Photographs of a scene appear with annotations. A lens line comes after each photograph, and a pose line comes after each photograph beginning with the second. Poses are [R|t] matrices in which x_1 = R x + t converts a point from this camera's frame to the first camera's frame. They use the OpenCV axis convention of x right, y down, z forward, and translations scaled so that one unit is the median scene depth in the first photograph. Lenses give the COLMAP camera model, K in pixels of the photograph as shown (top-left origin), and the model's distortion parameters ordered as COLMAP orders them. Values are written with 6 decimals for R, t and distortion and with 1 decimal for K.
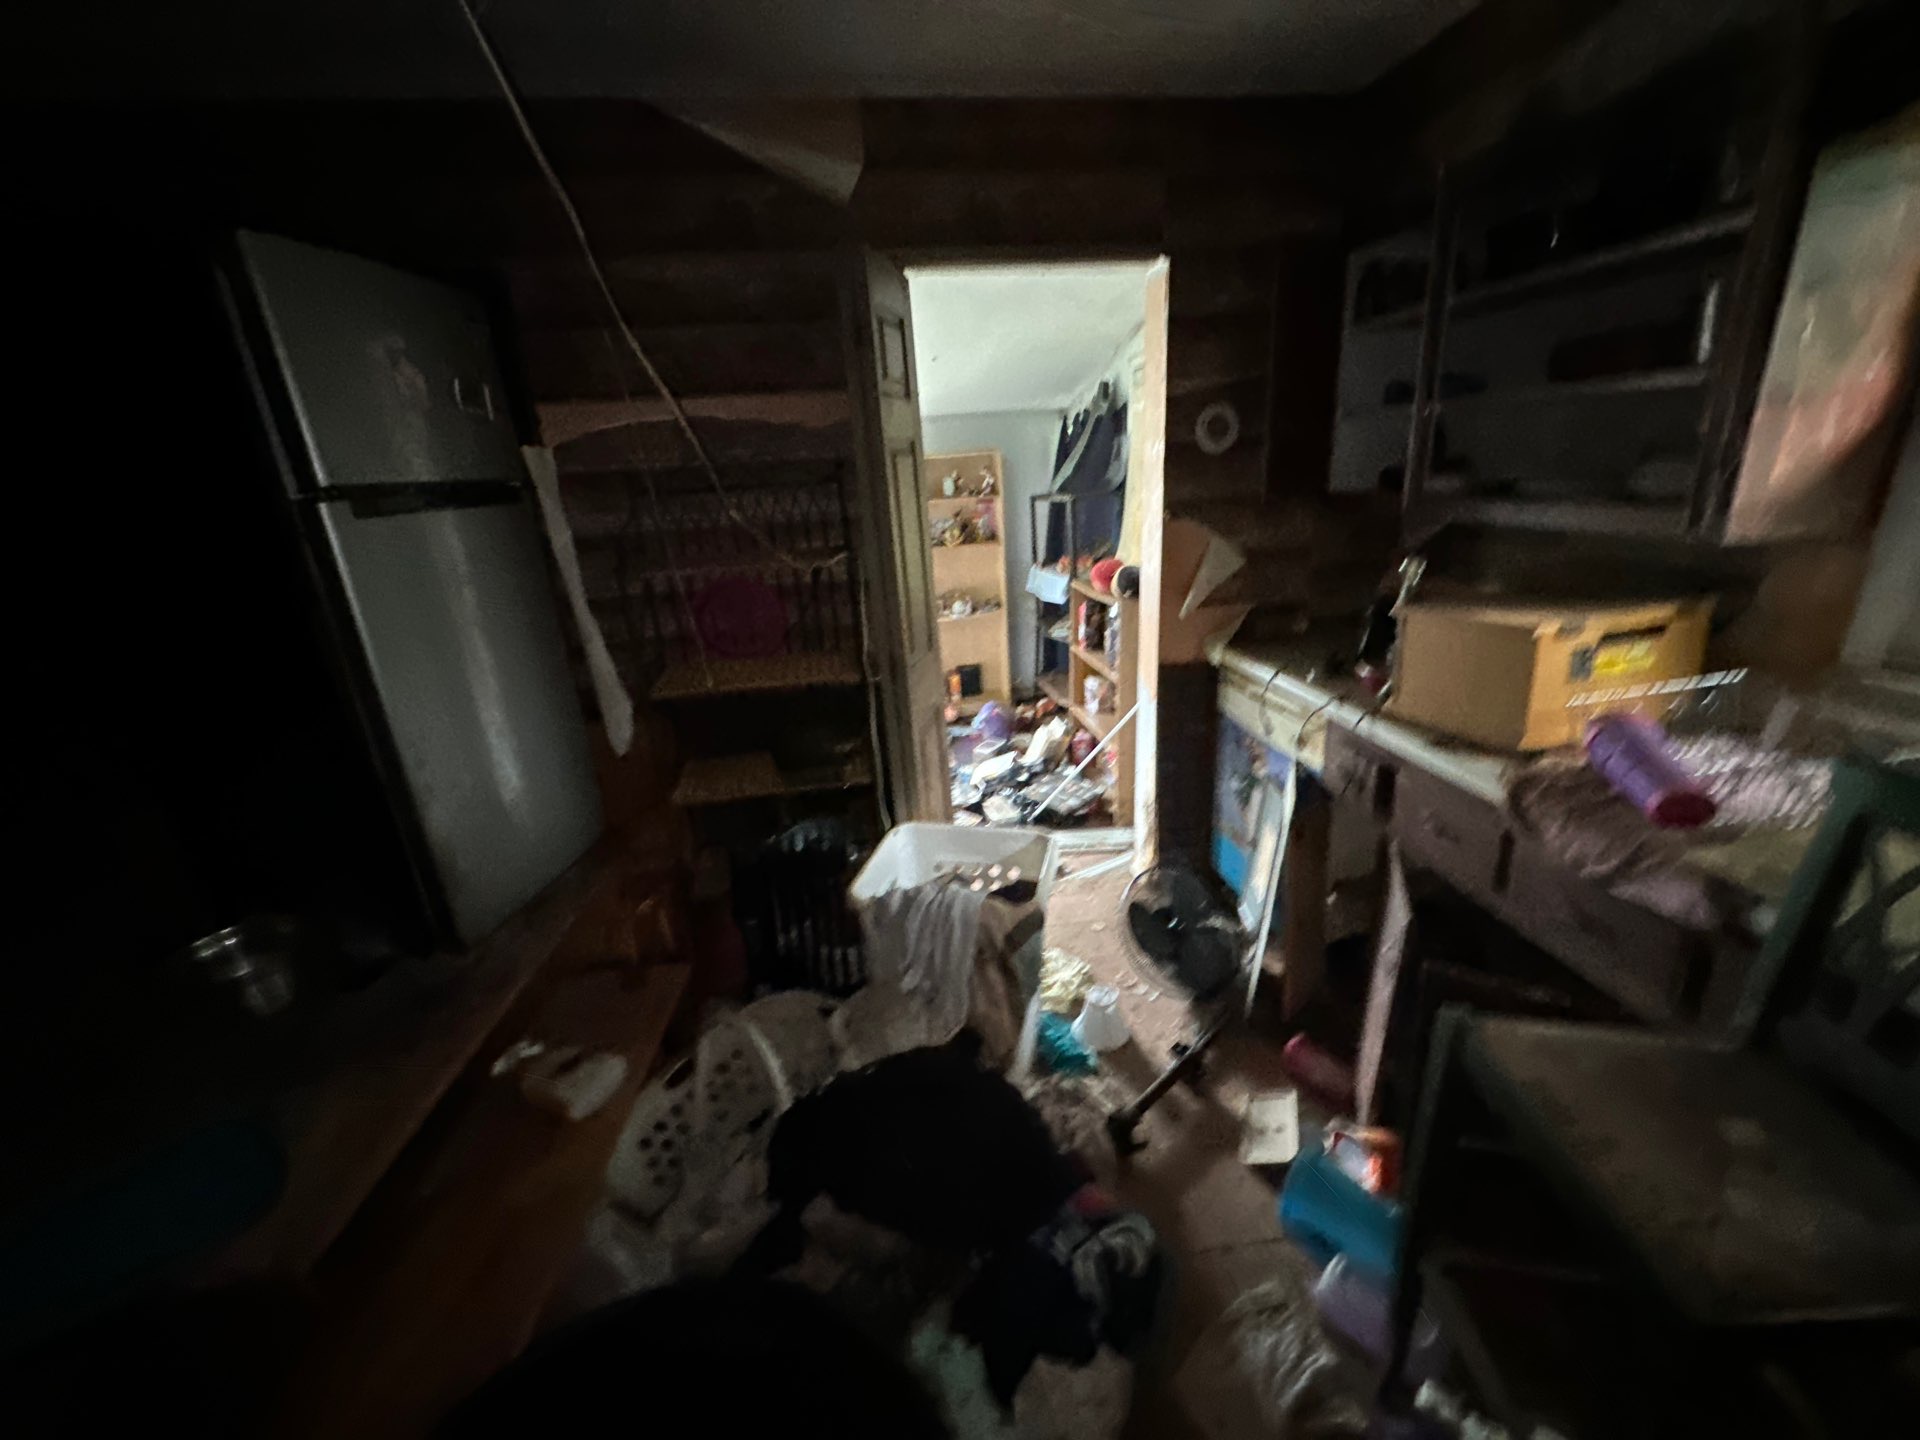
lens RADIAL K [[771.3, 0, 953.2], [0, 771.3, 715.6], [0, 0, 1]] dist [0.000012, 0.000140]
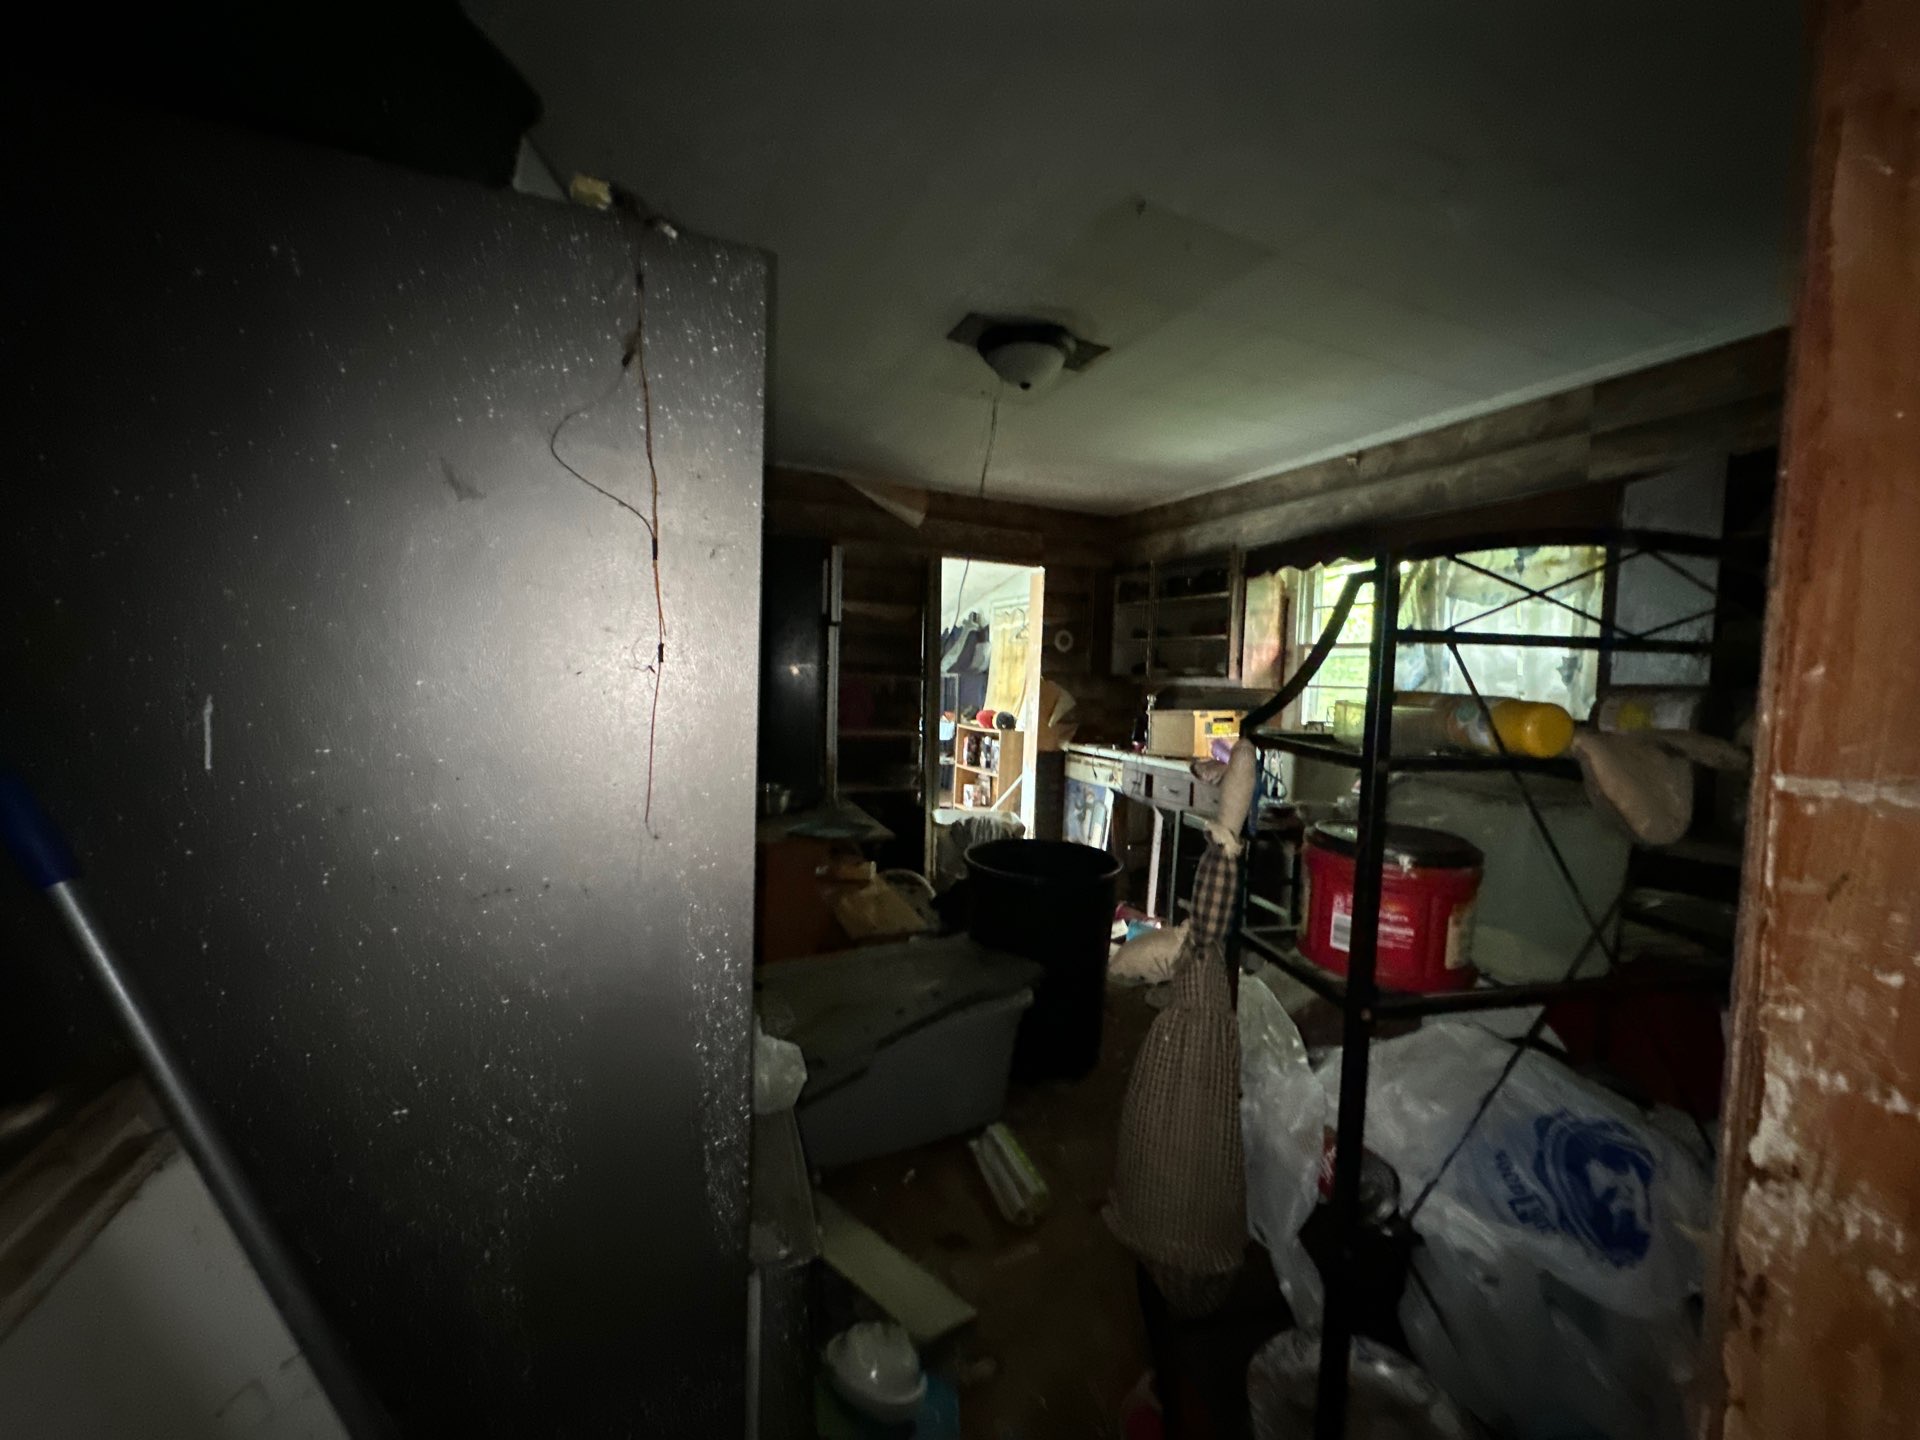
lens RADIAL K [[771.3, 0, 953.2], [0, 771.3, 715.6], [0, 0, 1]] dist [0.000012, 0.000140]
pose [[0.948934, 0.072943, 0.306926, -0.628499], [0.009397, 0.965935, -0.258613, 0.403692], [-0.315335, 0.248291, 0.915923, -0.867619]]
